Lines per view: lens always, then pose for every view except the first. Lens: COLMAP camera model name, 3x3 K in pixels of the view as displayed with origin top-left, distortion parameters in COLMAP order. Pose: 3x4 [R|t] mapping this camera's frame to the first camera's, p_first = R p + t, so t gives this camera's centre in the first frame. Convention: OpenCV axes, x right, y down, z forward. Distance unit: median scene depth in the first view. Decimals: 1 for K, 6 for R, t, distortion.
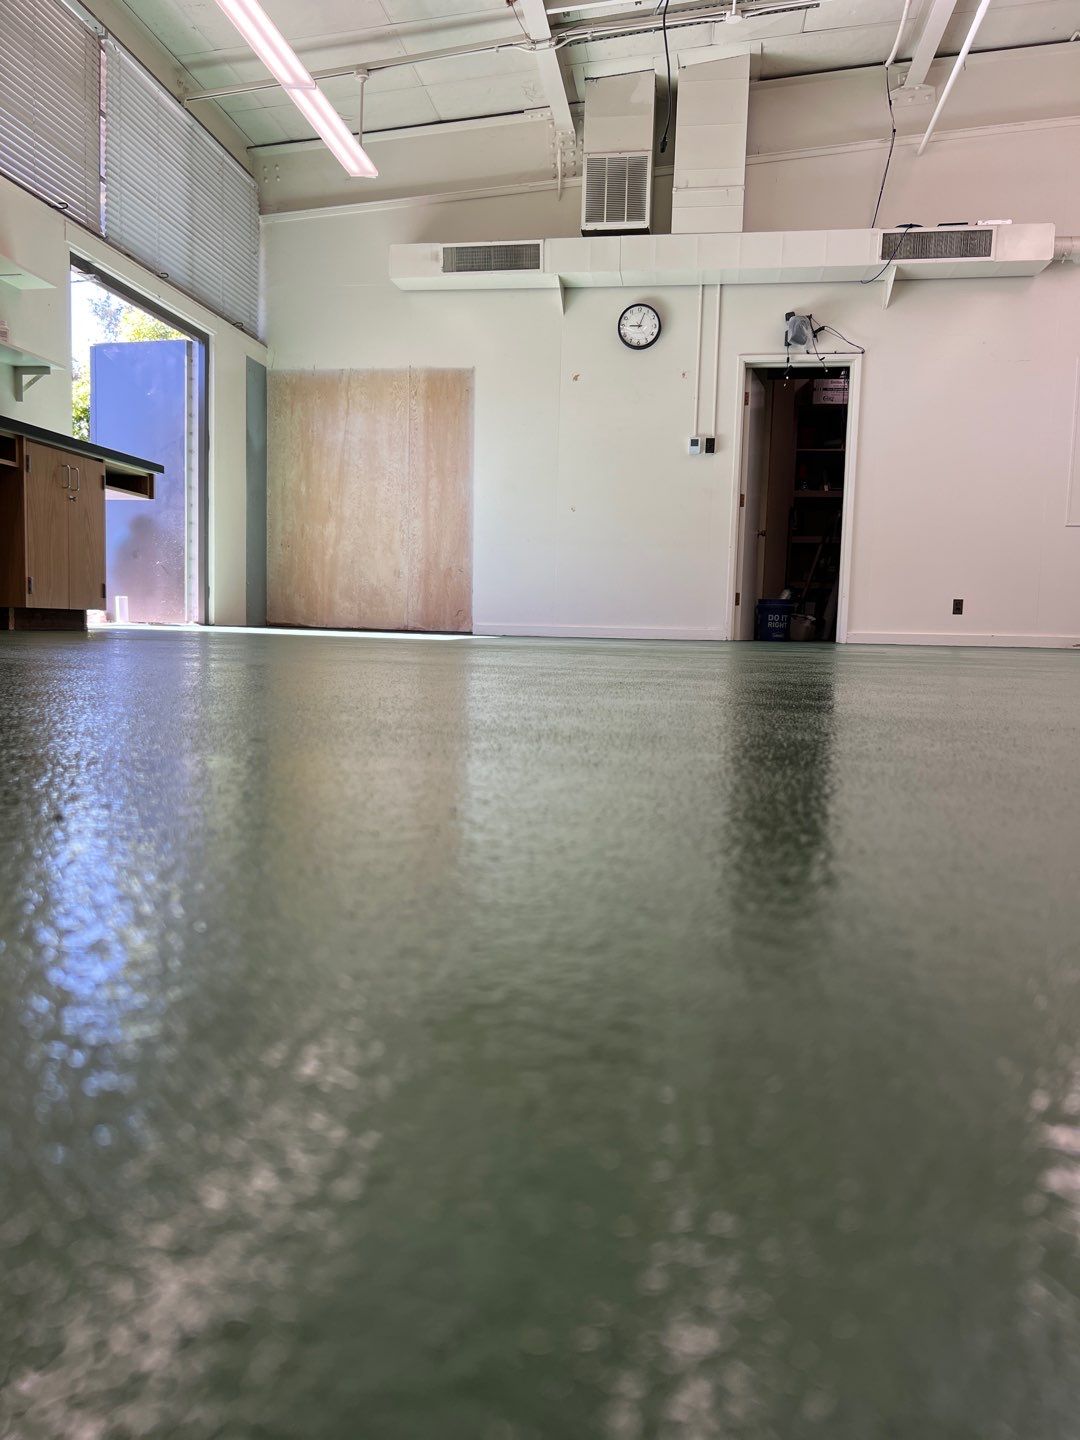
lens RADIAL K [[1076.5, 0, 535.8], [0, 1076.5, 719.7], [0, 0, 1]] dist [0.042171, -0.043022]
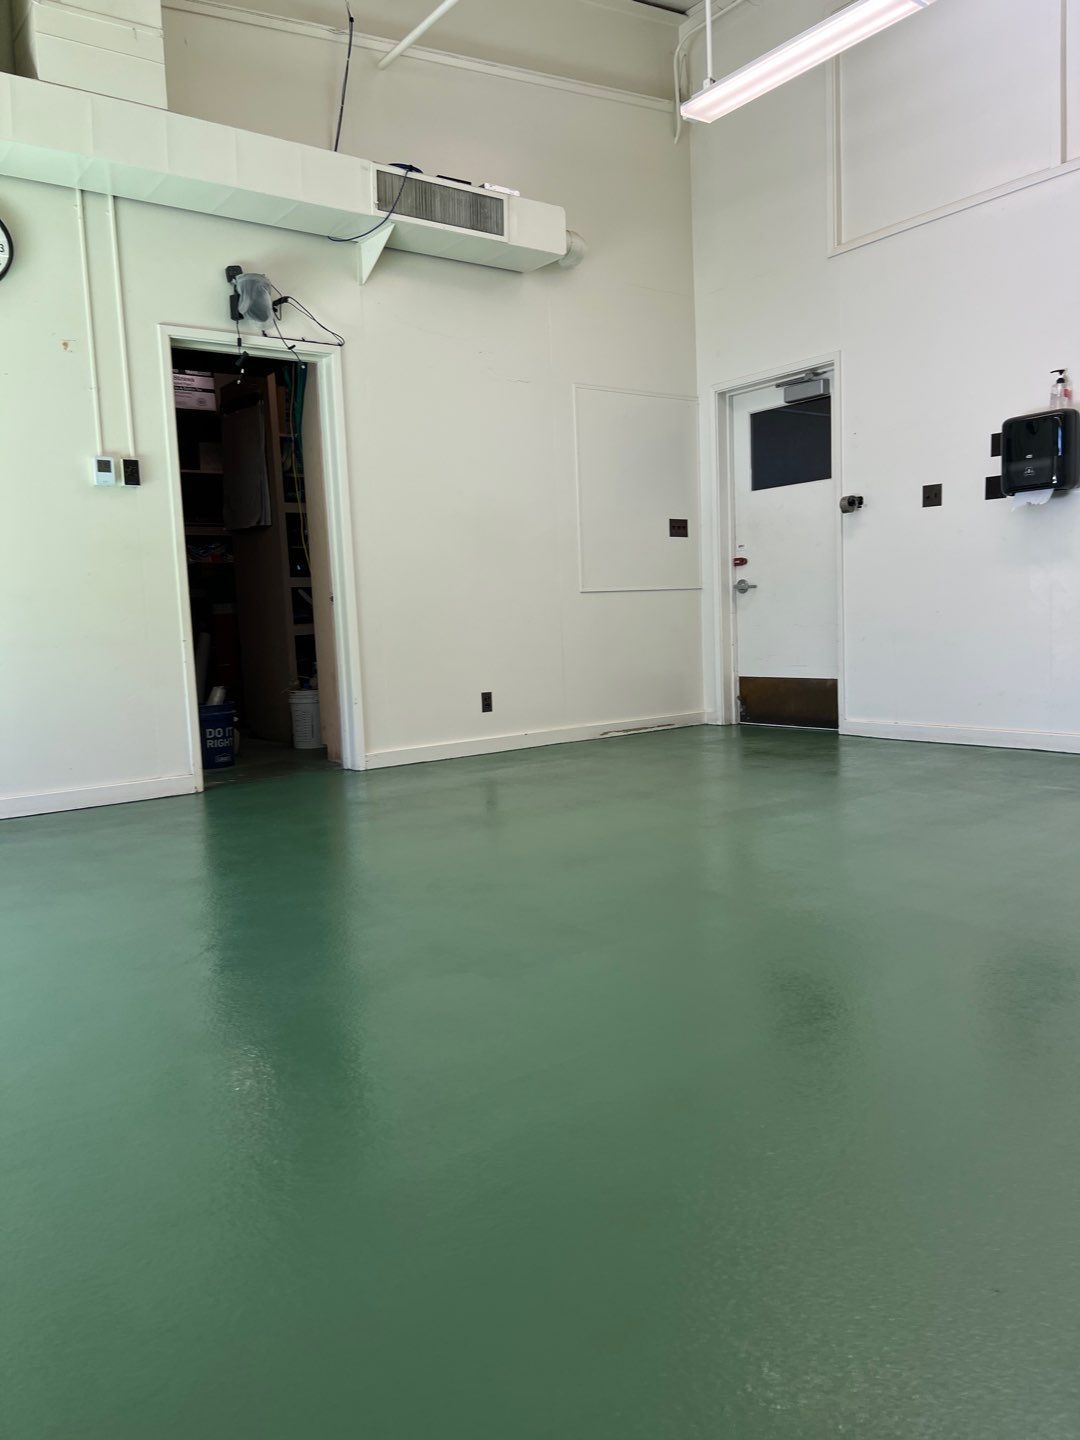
lens RADIAL K [[1076.5, 0, 542.5], [0, 1076.5, 728.0], [0, 0, 1]] dist [0.042171, -0.043022]
pose [[0.710078, -0.125046, 0.692931, -0.106858], [0.121442, 0.991106, 0.054408, -0.123799], [-0.693571, 0.045517, 0.718948, 0.438240]]
